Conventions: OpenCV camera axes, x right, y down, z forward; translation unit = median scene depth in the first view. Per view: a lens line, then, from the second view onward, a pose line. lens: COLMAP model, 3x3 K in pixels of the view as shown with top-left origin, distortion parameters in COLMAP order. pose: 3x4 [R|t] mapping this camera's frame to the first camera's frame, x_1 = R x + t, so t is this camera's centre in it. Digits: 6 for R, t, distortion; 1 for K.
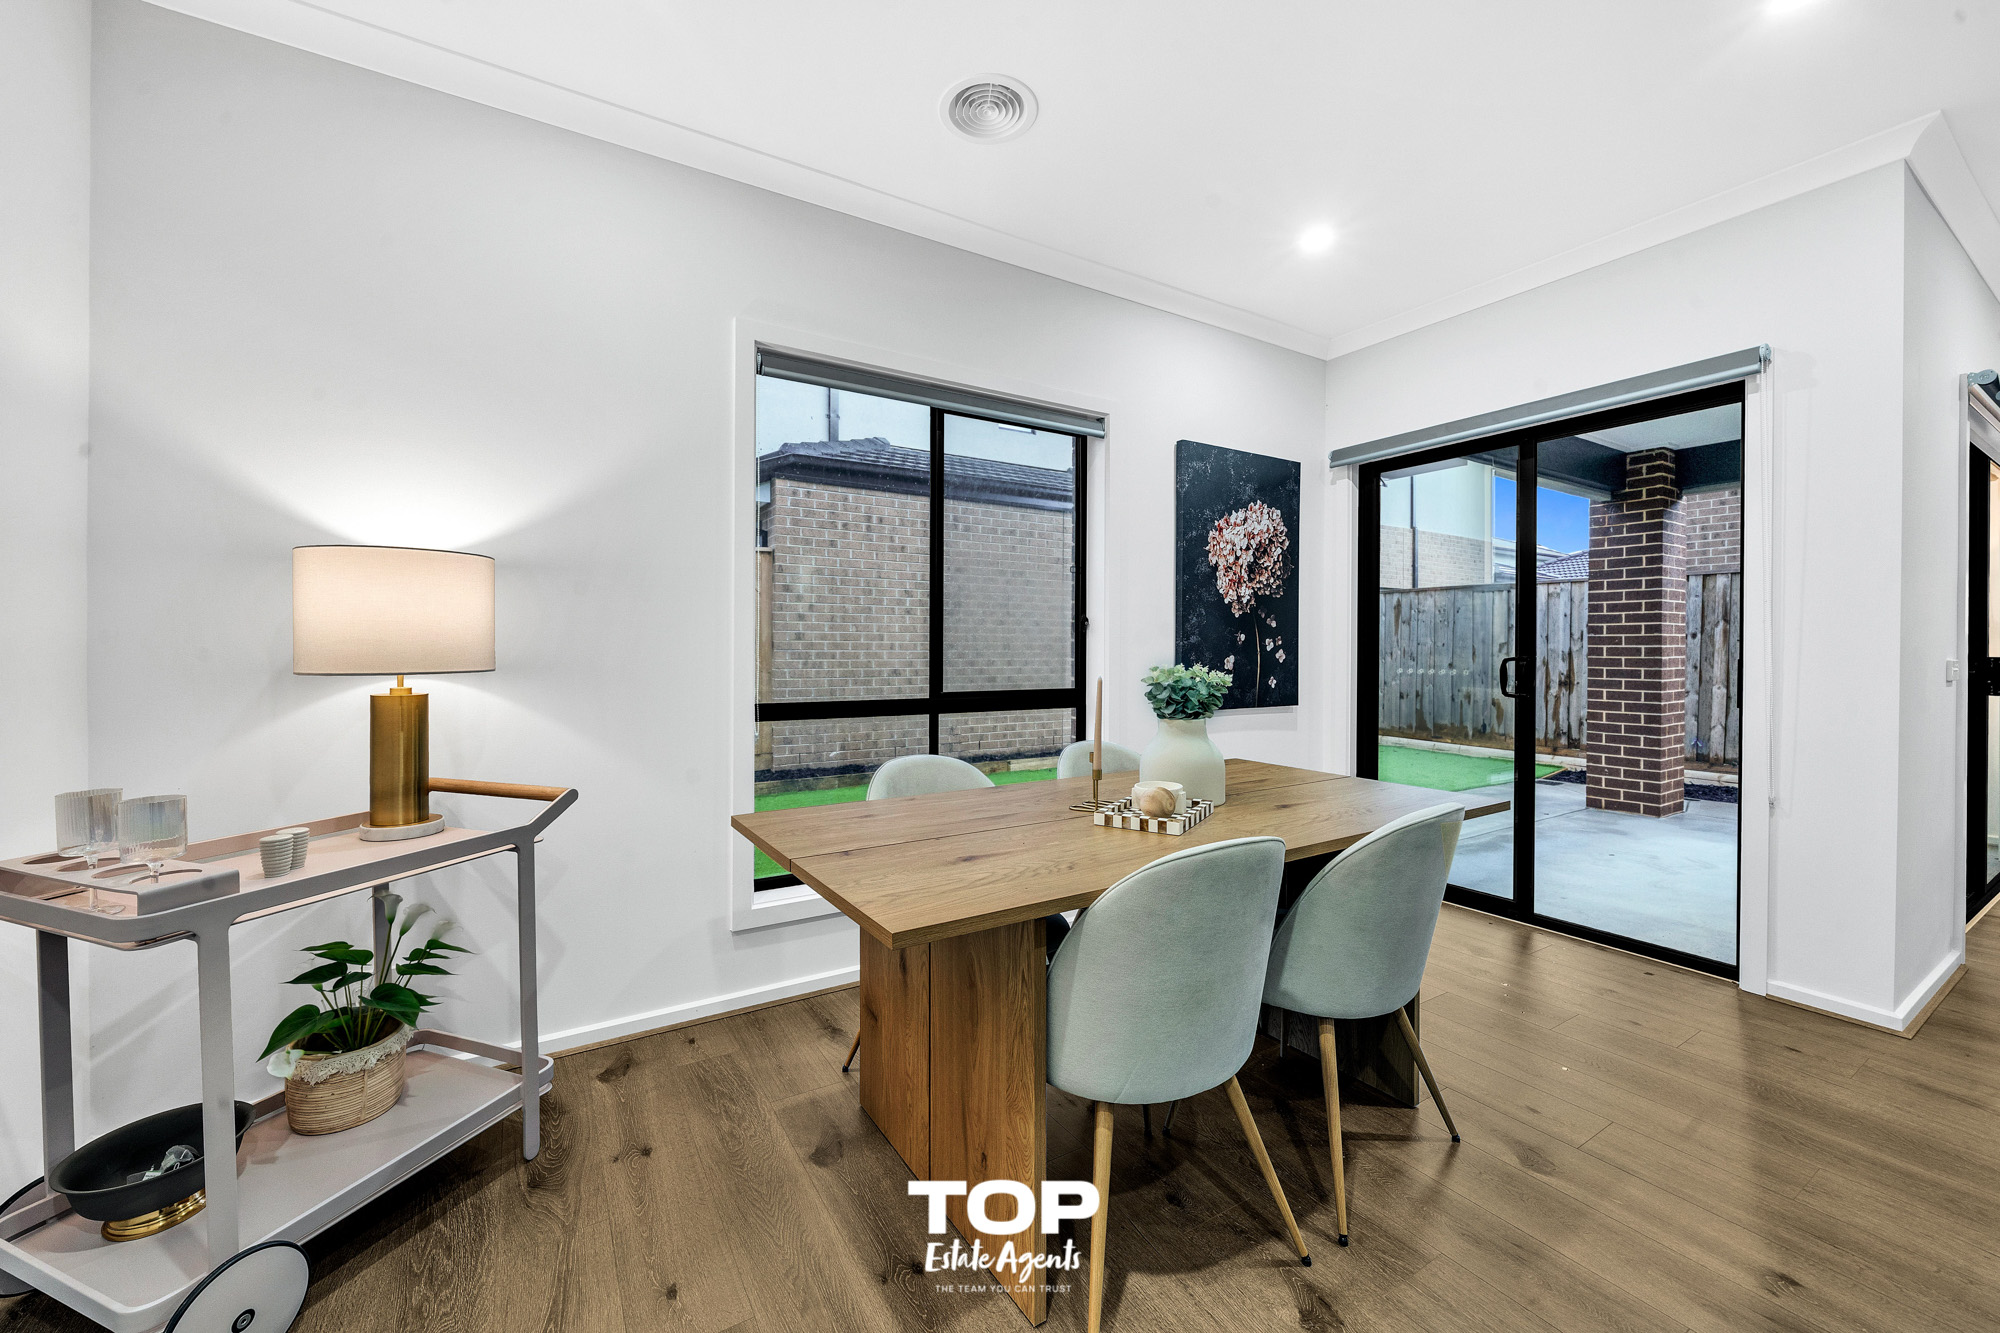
lens RADIAL K [[760.3, 0, 995.2], [0, 760.3, 655.9], [0, 0, 1]] dist [-0.000272, -0.000083]
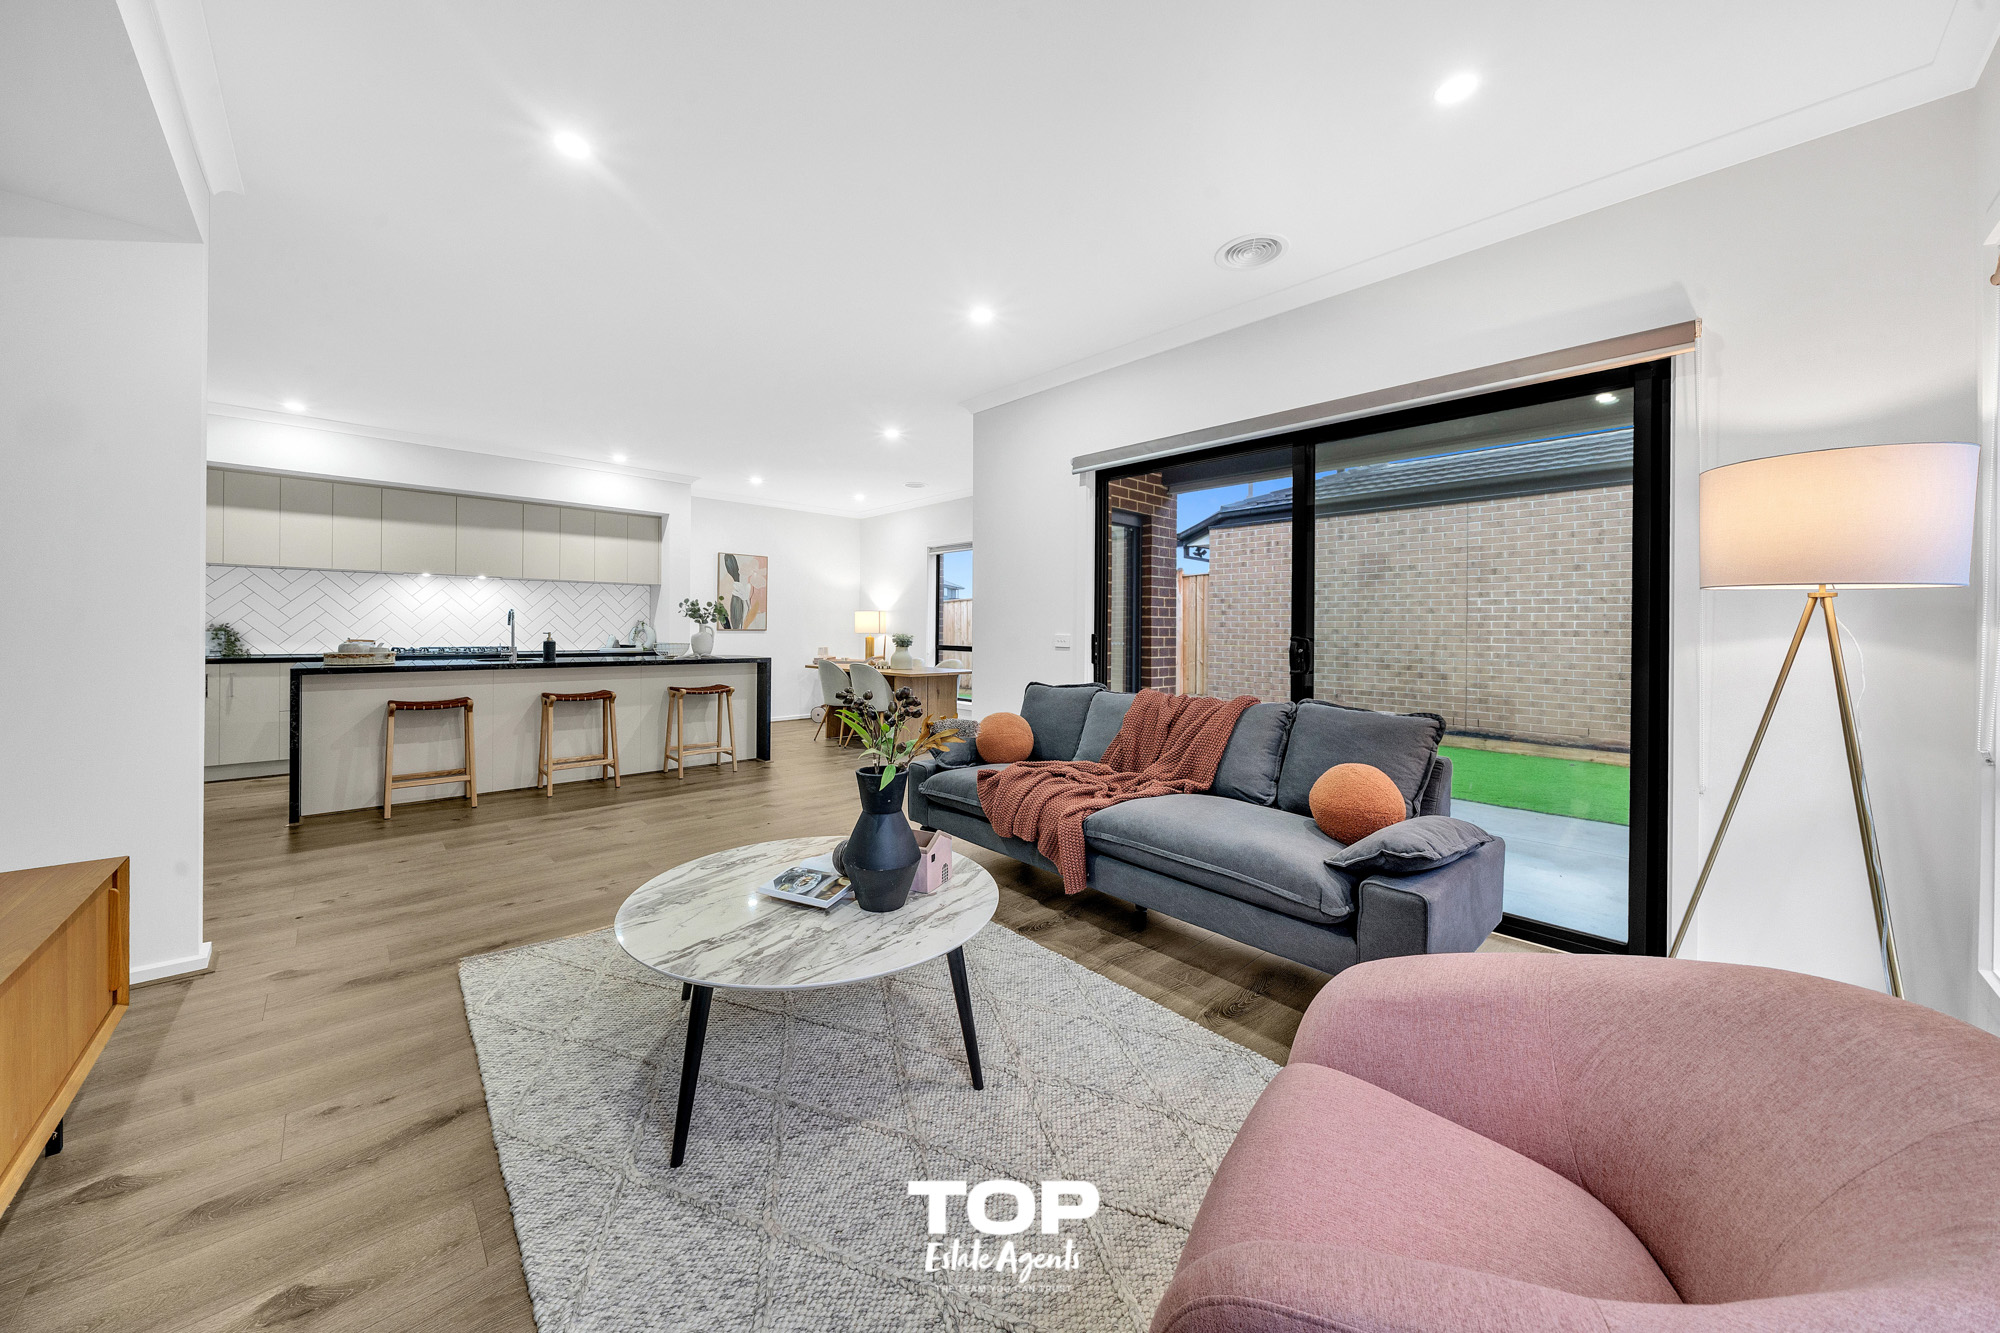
lens RADIAL K [[697.7, 0, 983.2], [0, 697.7, 630.6], [0, 0, 1]] dist [0.000733, 0.000092]
pose [[0.199001, 0.001998, -0.979997, 2.122865], [-0.018773, 0.999822, -0.001774, -0.001308], [0.979819, 0.018751, 0.199003, 0.399962]]
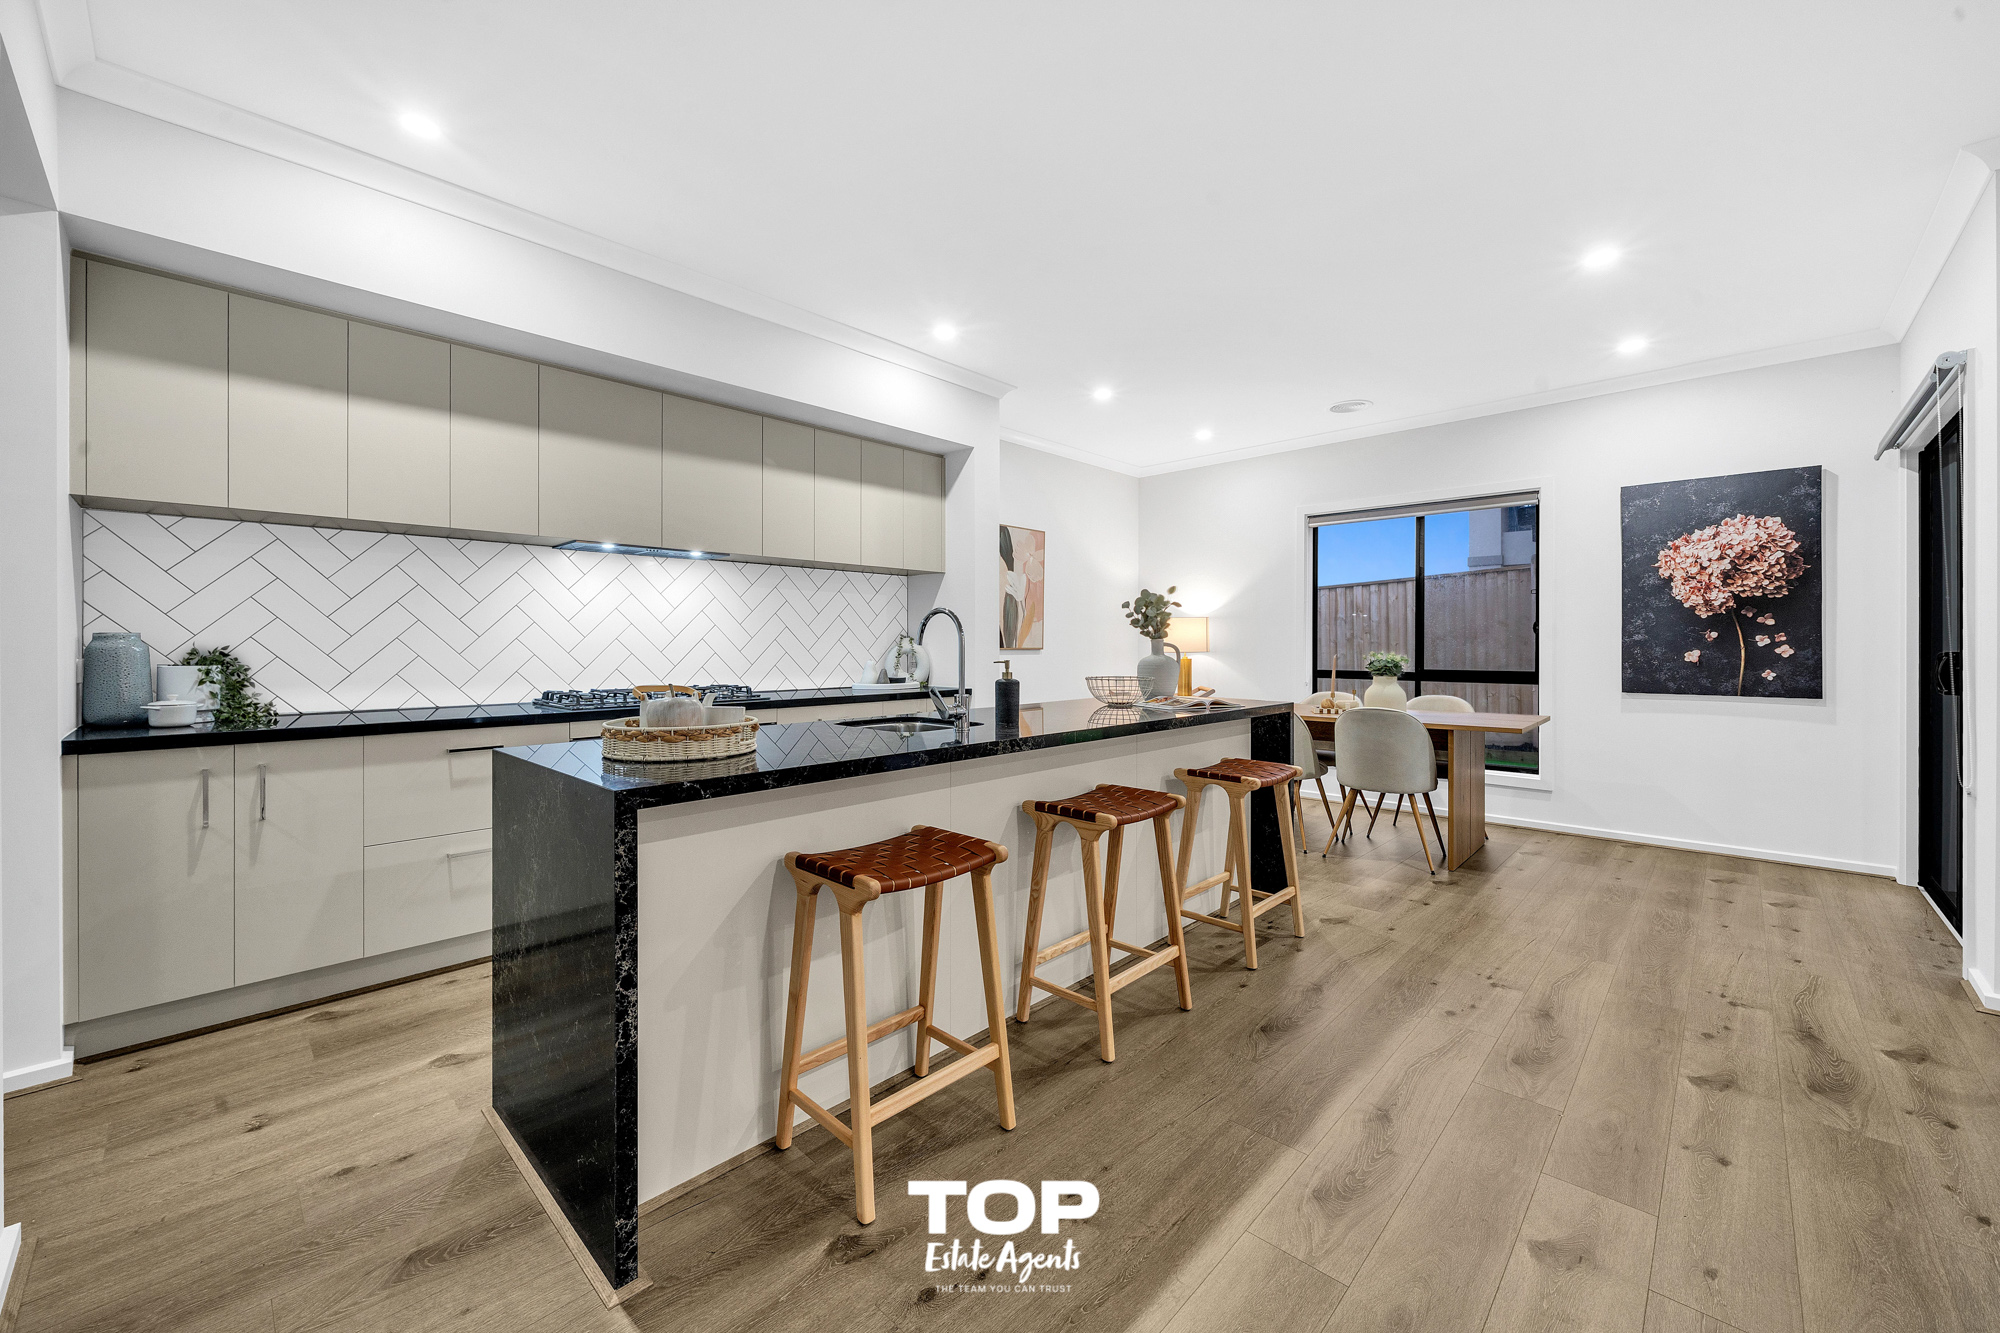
lens RADIAL K [[775.6, 0, 986.9], [0, 775.6, 646.6], [0, 0, 1]] dist [-0.002843, -0.000129]
pose [[0.246780, -0.000131, -0.969071, 1.210826], [-0.008675, 0.999960, -0.002345, 0.006453], [0.969033, 0.008985, 0.246769, -0.383494]]
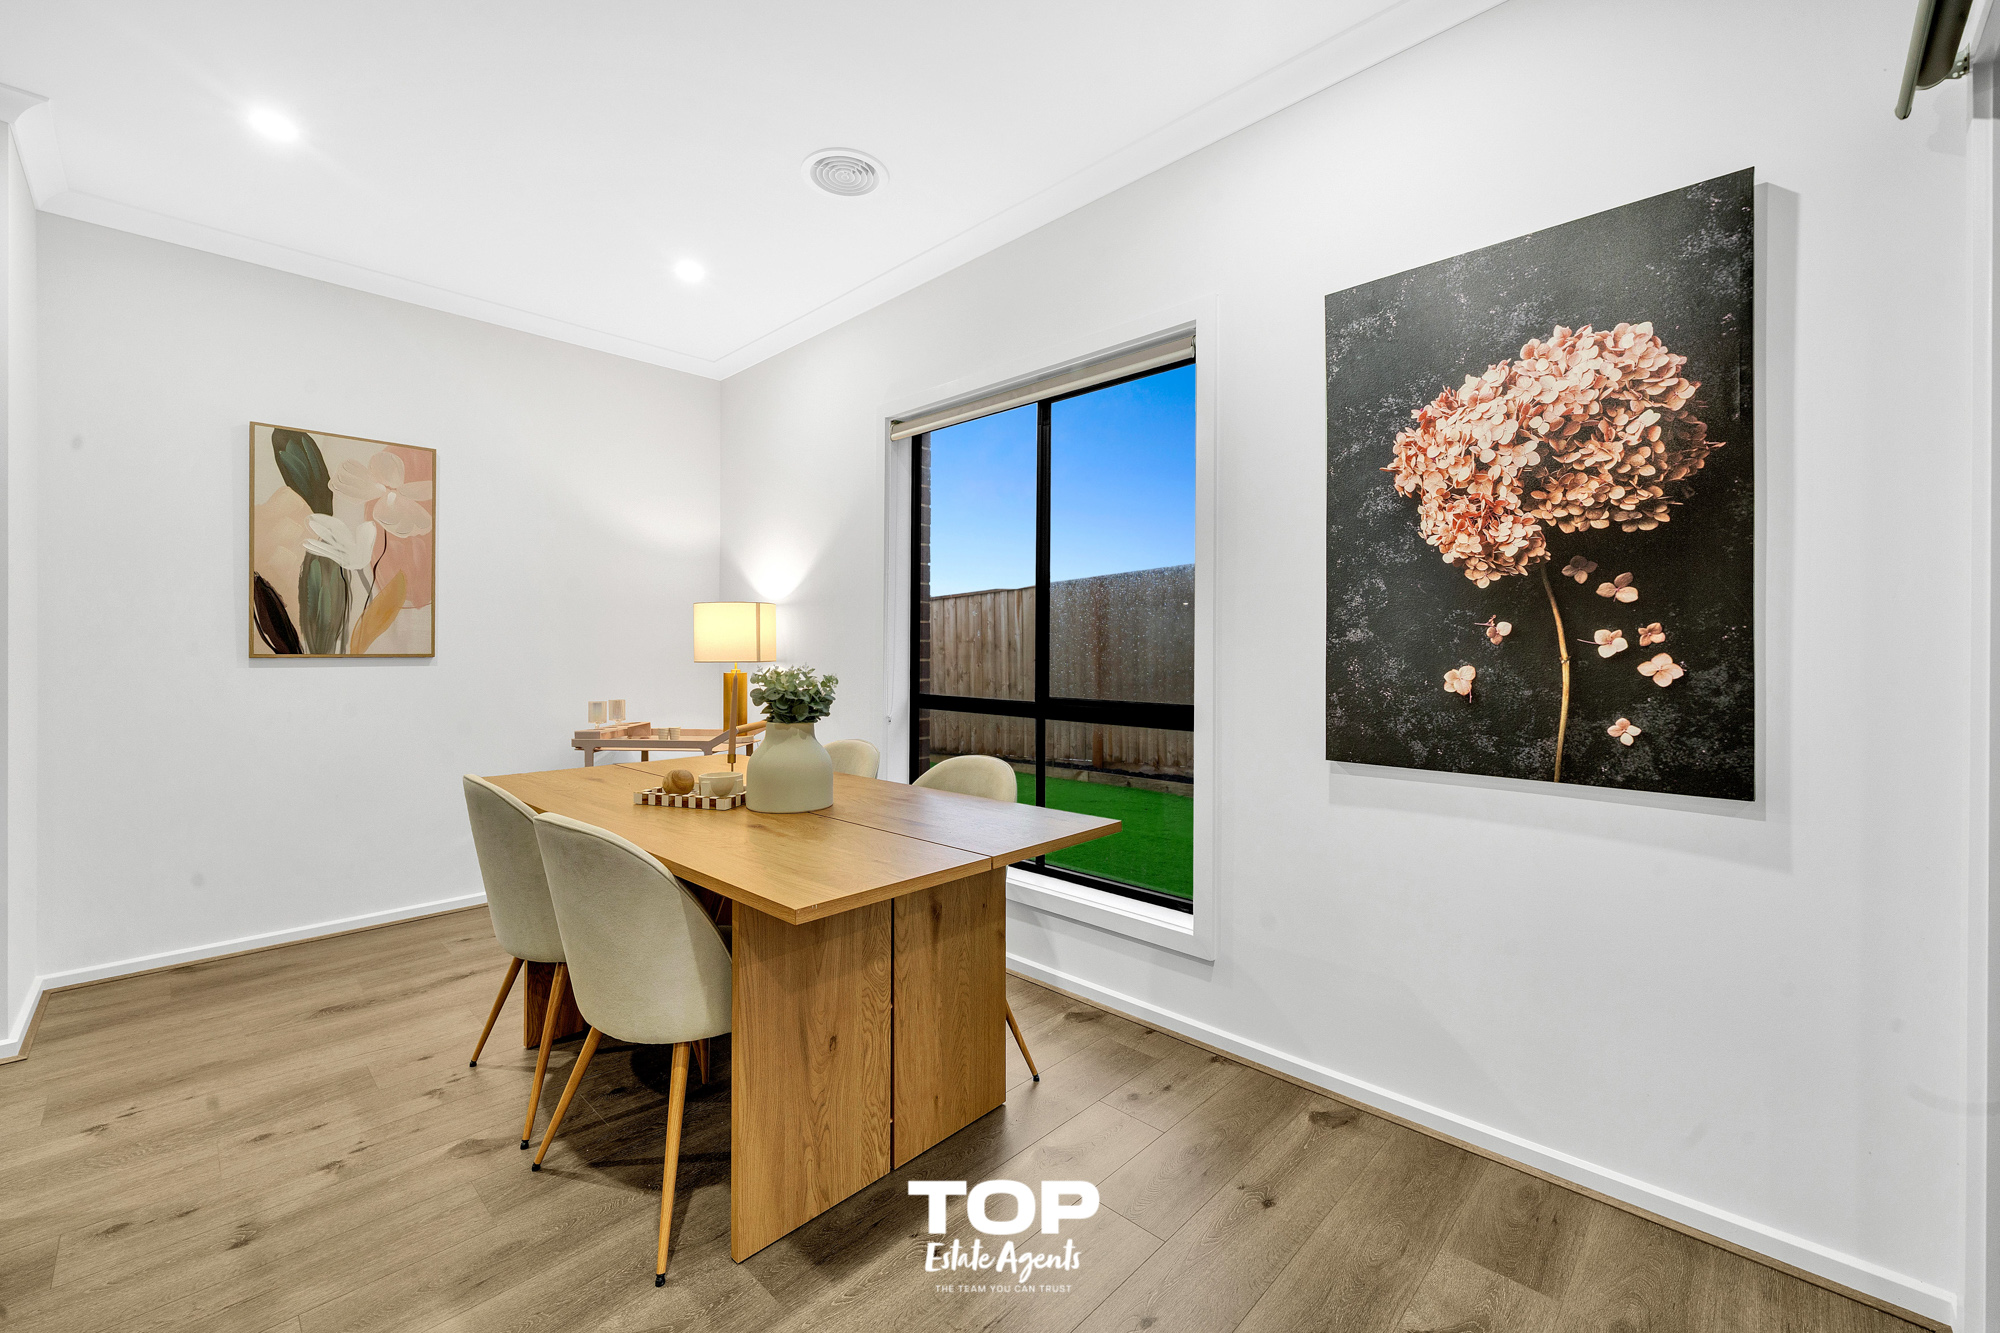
lens RADIAL K [[812.4, 0, 979.0], [0, 812.4, 651.2], [0, 0, 1]] dist [-0.001507, -0.000119]
pose [[0.238352, 0.001426, -0.971178, 0.747413], [-0.011347, 0.999935, -0.001317, -0.005635], [0.971113, 0.011333, 0.238352, 0.558802]]
